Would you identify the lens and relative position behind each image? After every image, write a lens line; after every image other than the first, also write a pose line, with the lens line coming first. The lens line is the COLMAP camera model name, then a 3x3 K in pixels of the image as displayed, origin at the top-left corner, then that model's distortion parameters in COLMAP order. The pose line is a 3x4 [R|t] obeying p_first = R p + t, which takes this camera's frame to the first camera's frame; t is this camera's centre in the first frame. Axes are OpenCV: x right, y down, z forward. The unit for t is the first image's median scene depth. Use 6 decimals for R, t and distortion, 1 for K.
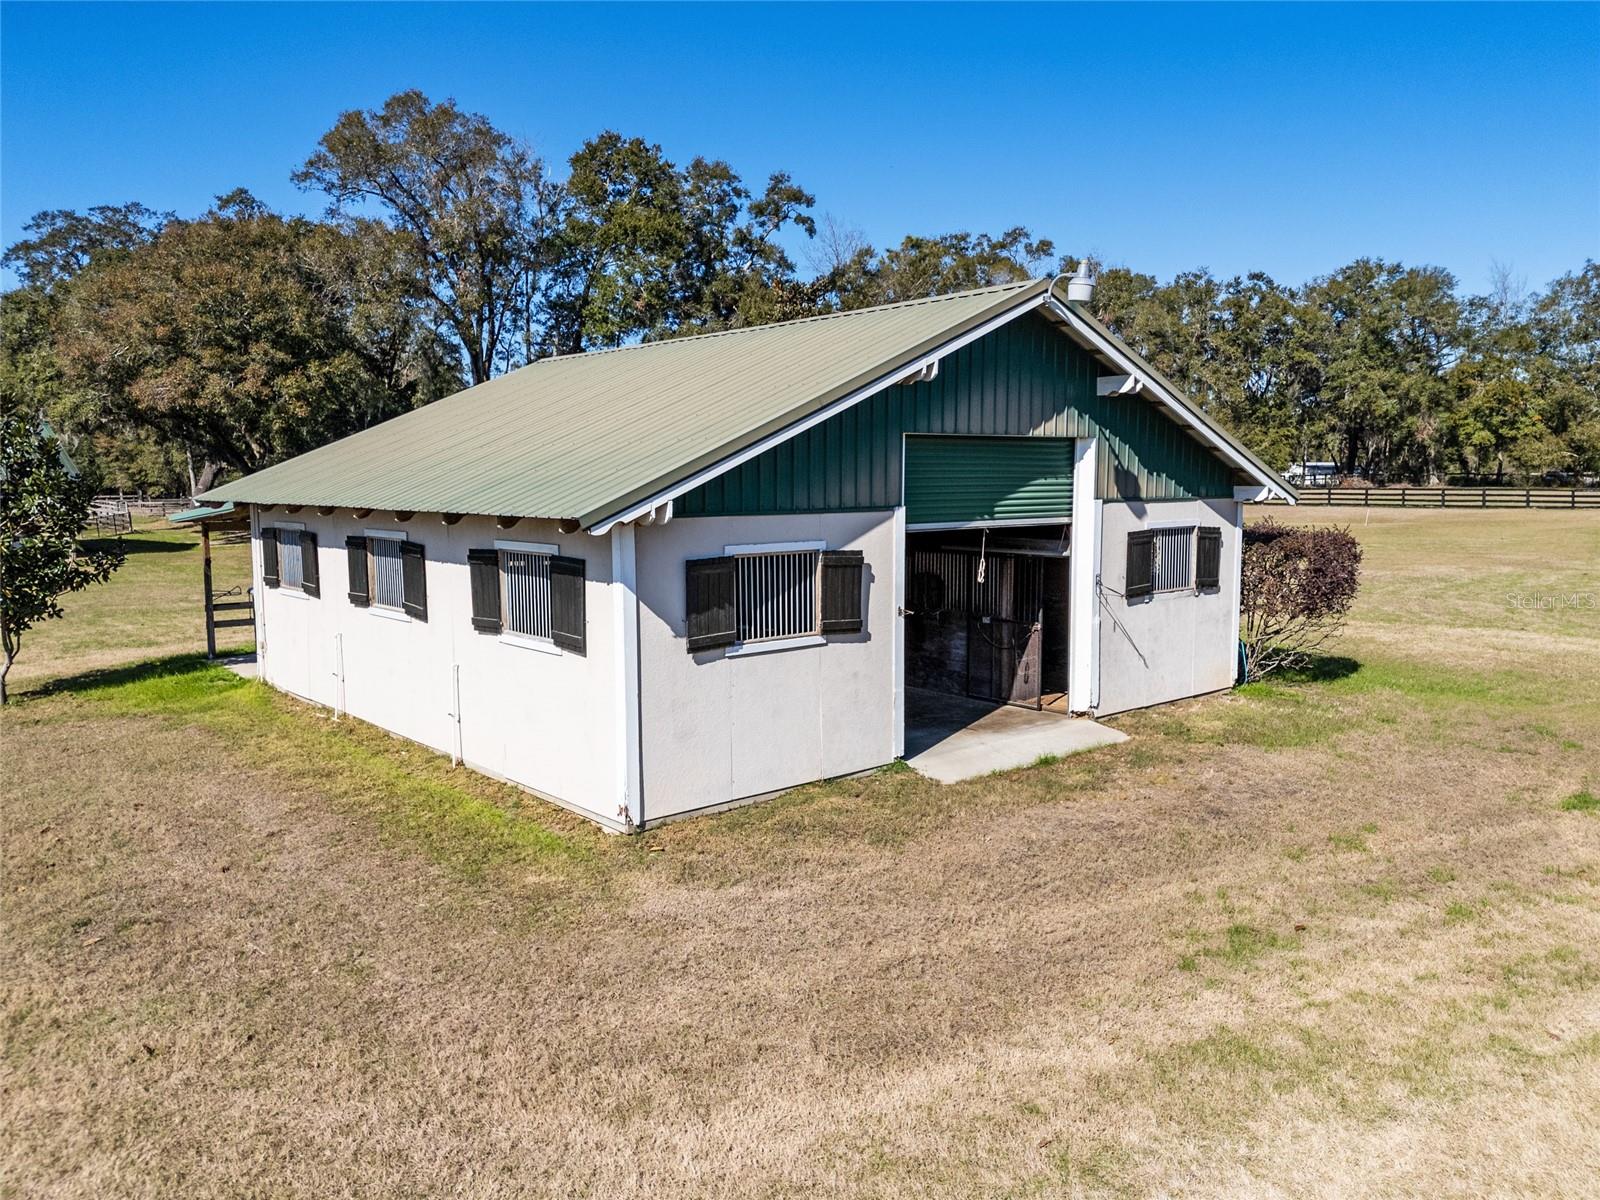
lens RADIAL K [[1168.3, 0, 800.0], [0, 1168.3, 608.3], [0, 0, 1]] dist [0.092211, -0.099943]
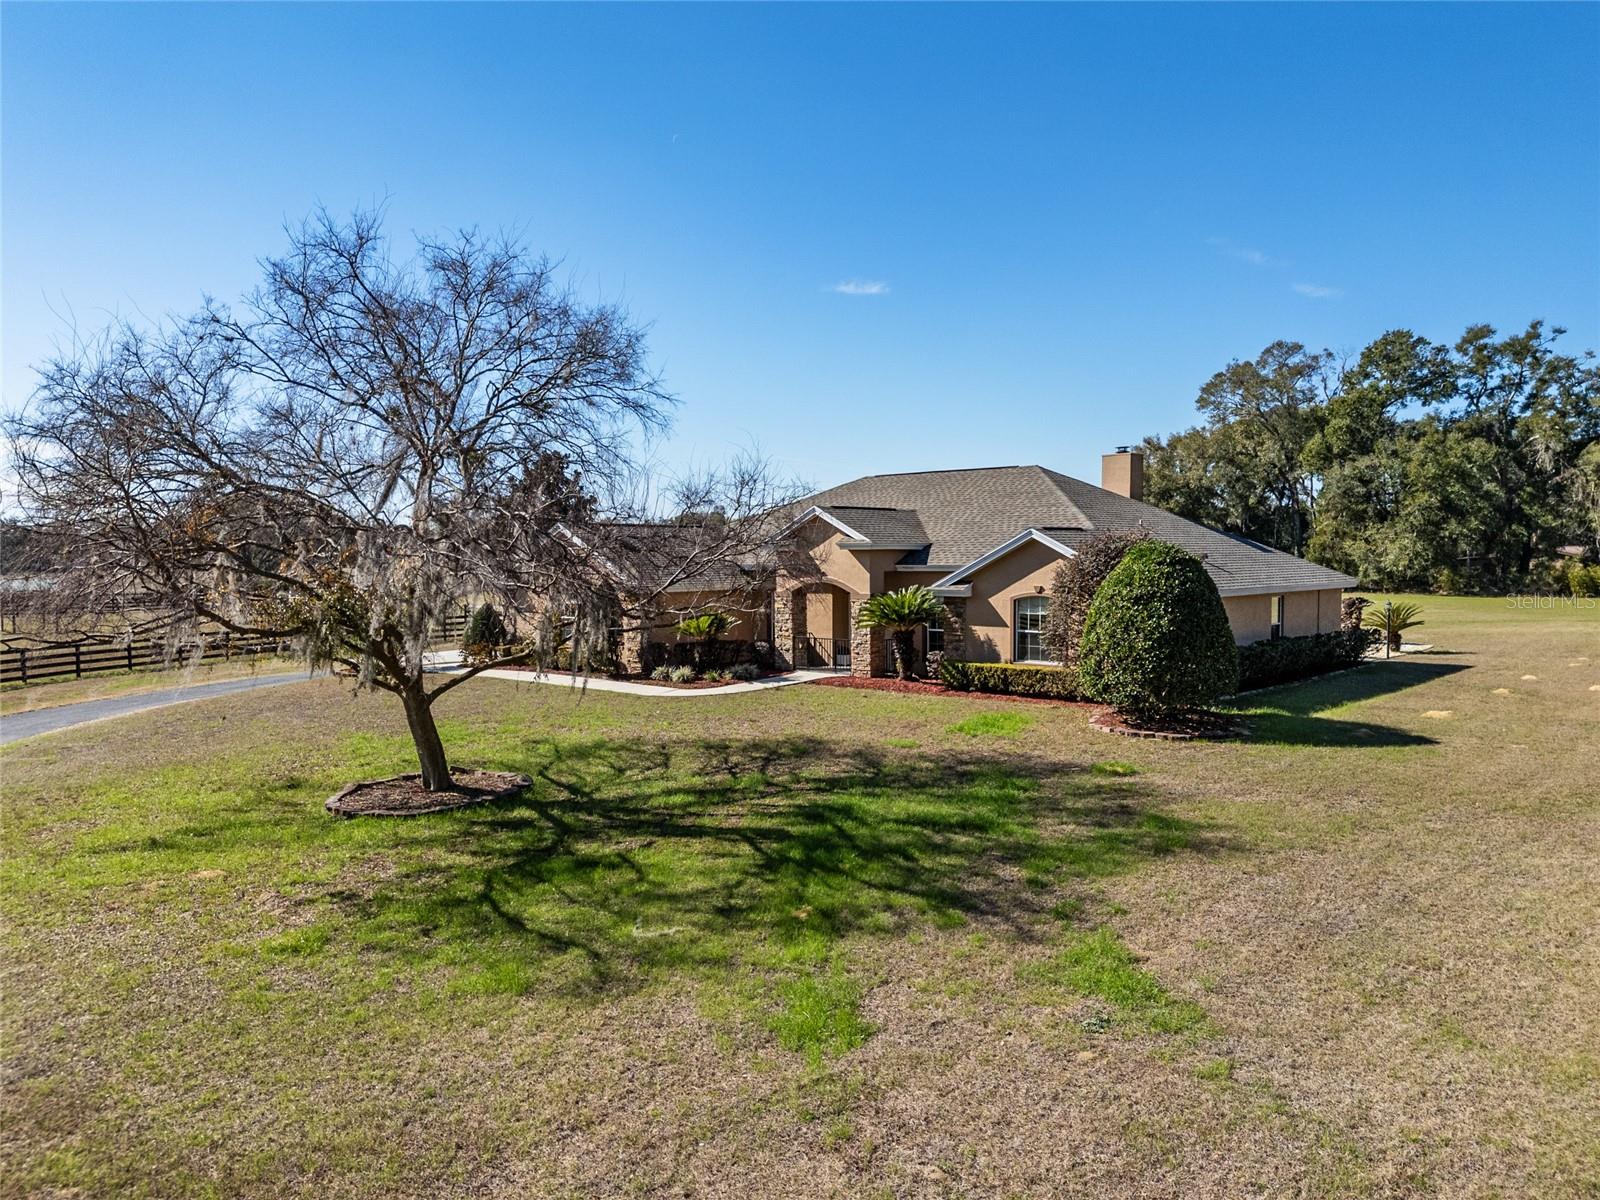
lens RADIAL K [[1168.3, 0, 796.8], [0, 1168.3, 604.0], [0, 0, 1]] dist [0.092211, -0.099943]
pose [[0.140859, 0.050046, -0.988764, 1.396628], [-0.110491, 0.993277, 0.034534, -0.028321], [0.983845, 0.104385, 0.145442, 0.079684]]
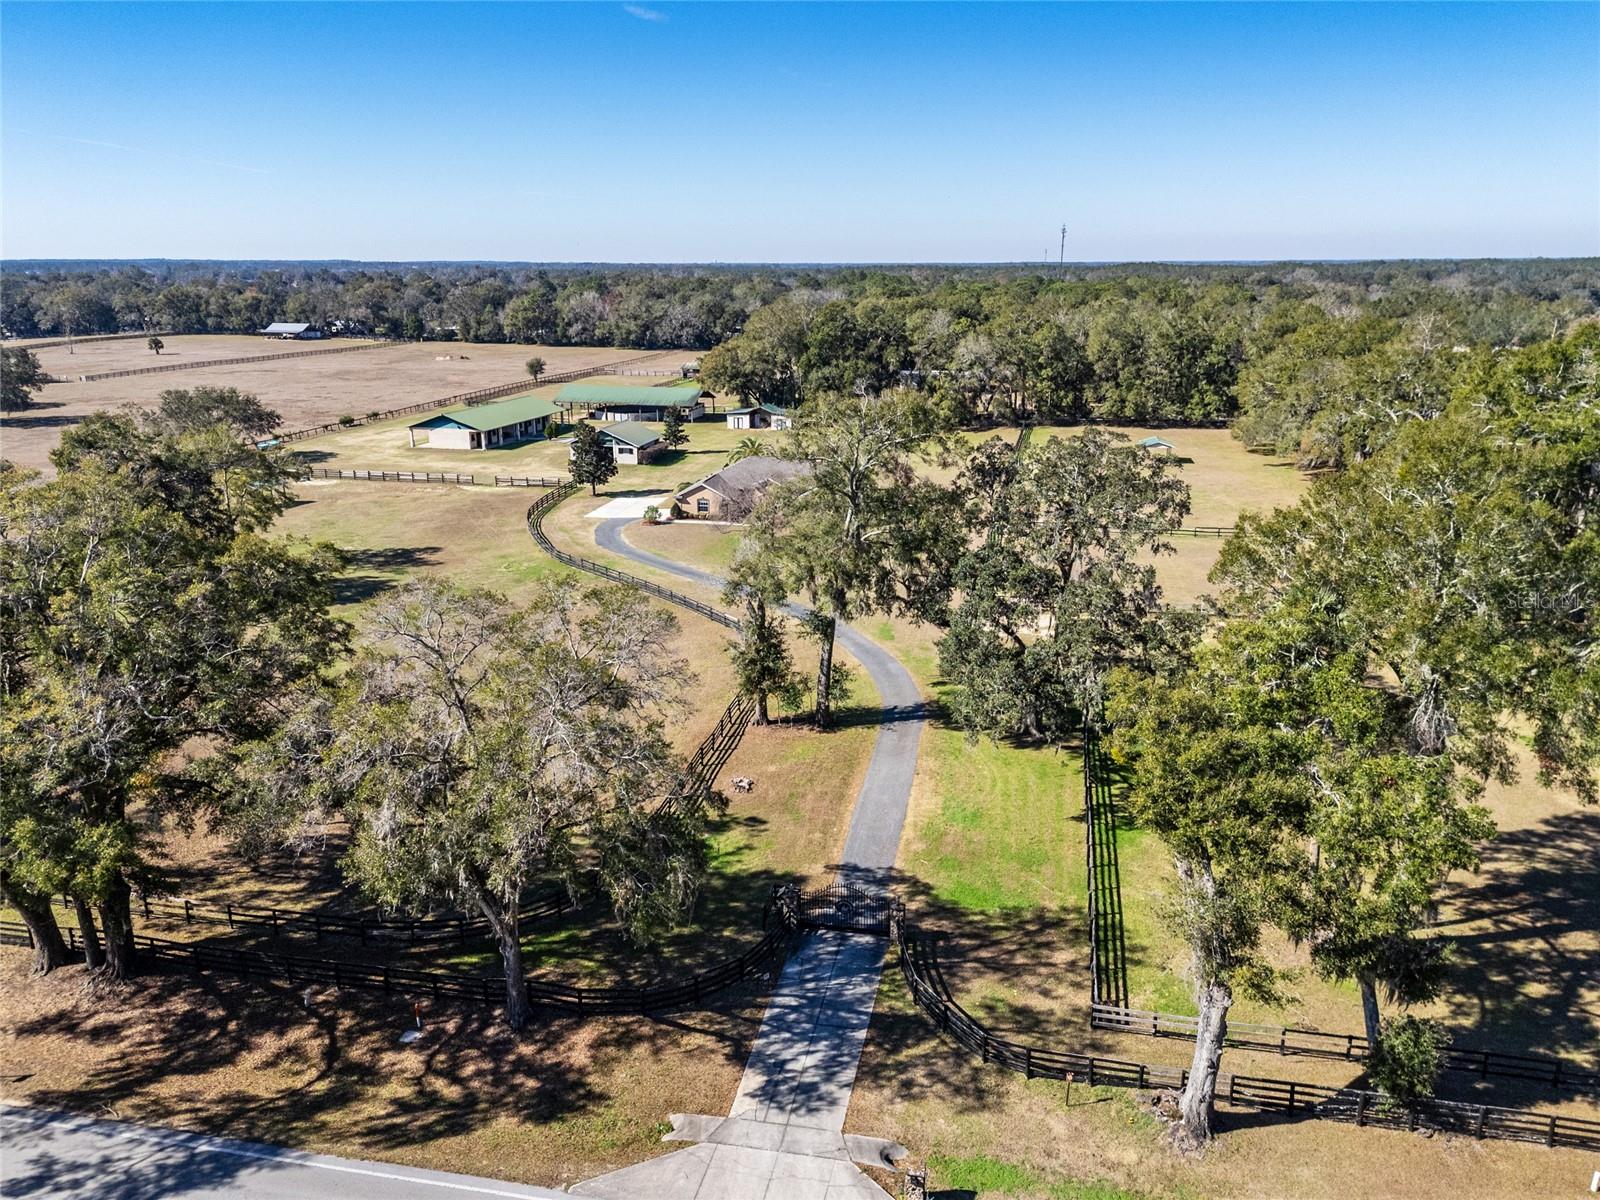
lens RADIAL K [[1168.3, 0, 795.2], [0, 1168.3, 609.5], [0, 0, 1]] dist [0.092211, -0.099943]
pose [[0.601504, 0.230410, -0.764921, 2.741286], [-0.091231, 0.971052, 0.220760, -0.319302], [0.793644, -0.063003, 0.605112, -1.224510]]
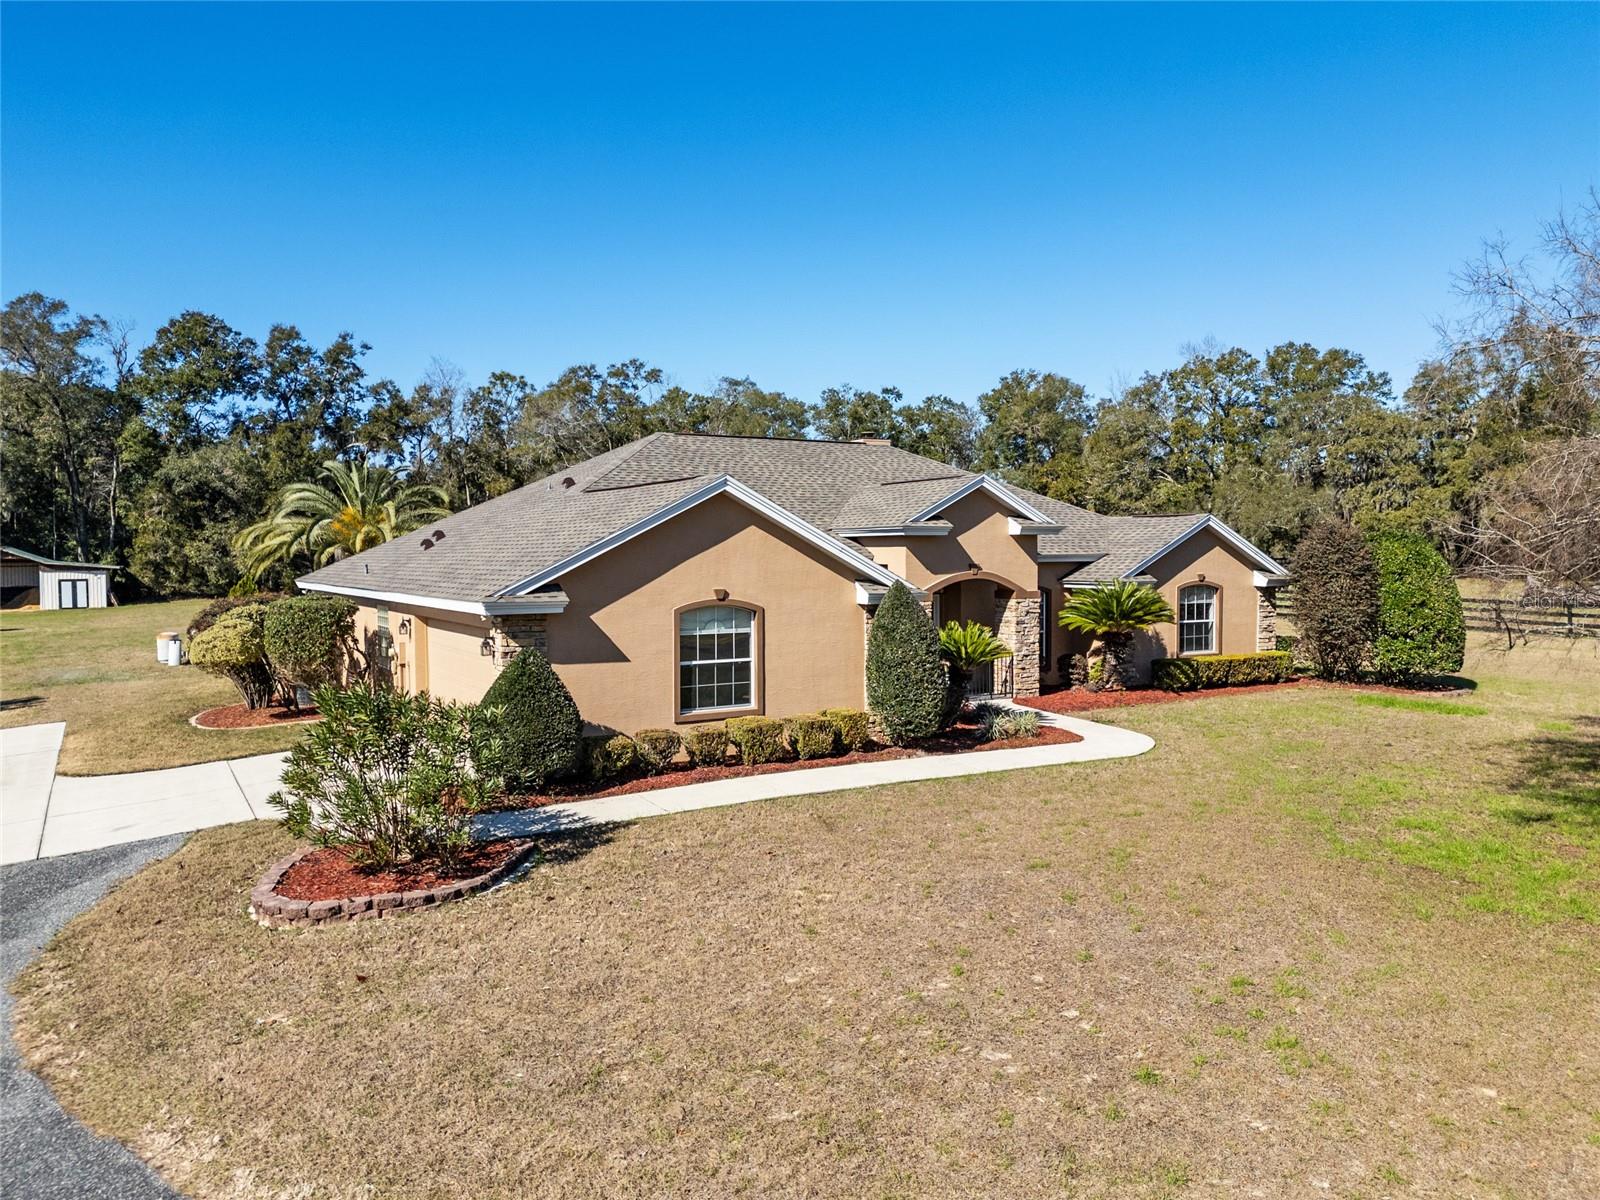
lens RADIAL K [[1168.3, 0, 799.3], [0, 1168.3, 597.6], [0, 0, 1]] dist [0.092211, -0.099943]
pose [[0.984742, 0.008680, -0.173805, 0.871091], [-0.021642, 0.997110, -0.072827, 0.016241], [0.172671, 0.075478, 0.982083, -0.236239]]
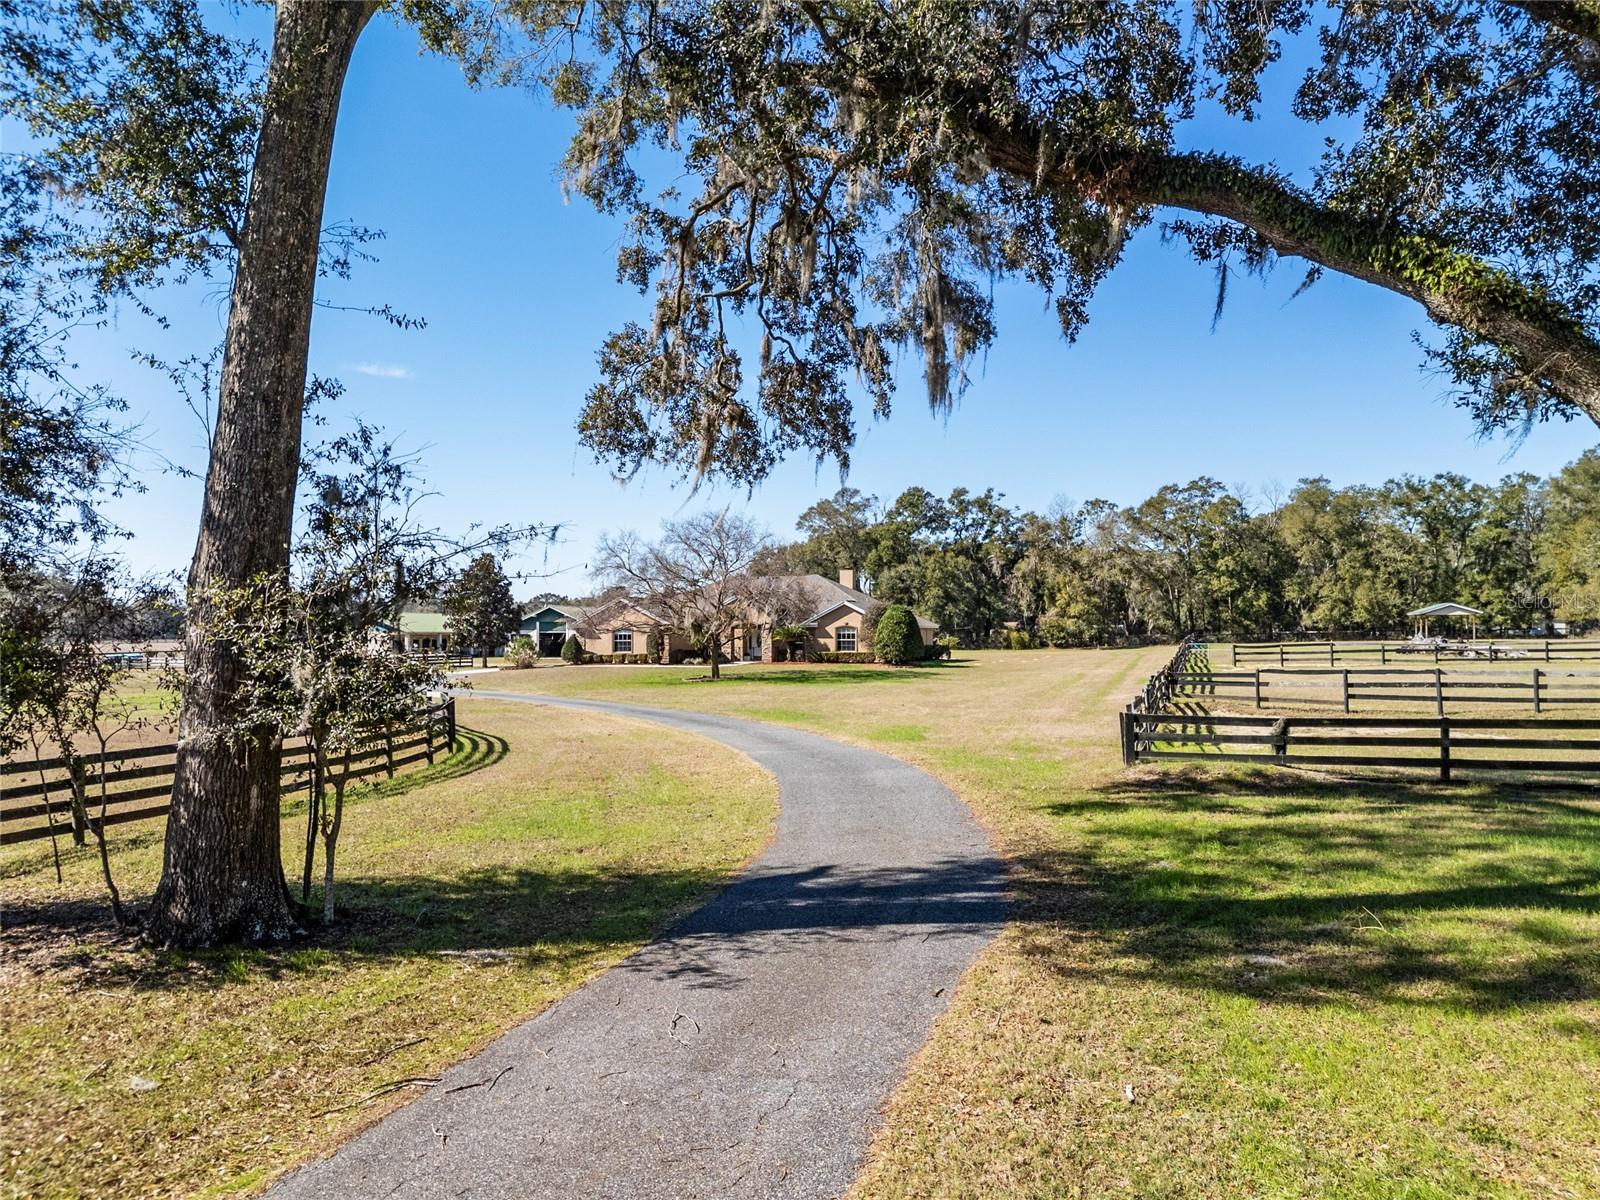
lens RADIAL K [[1168.3, 0, 795.9], [0, 1168.3, 602.6], [0, 0, 1]] dist [0.092211, -0.099943]
pose [[0.512013, -0.019077, -0.858766, 1.977511], [-0.097777, 0.991961, -0.080333, 0.053746], [0.853395, 0.125098, 0.506032, -0.429571]]
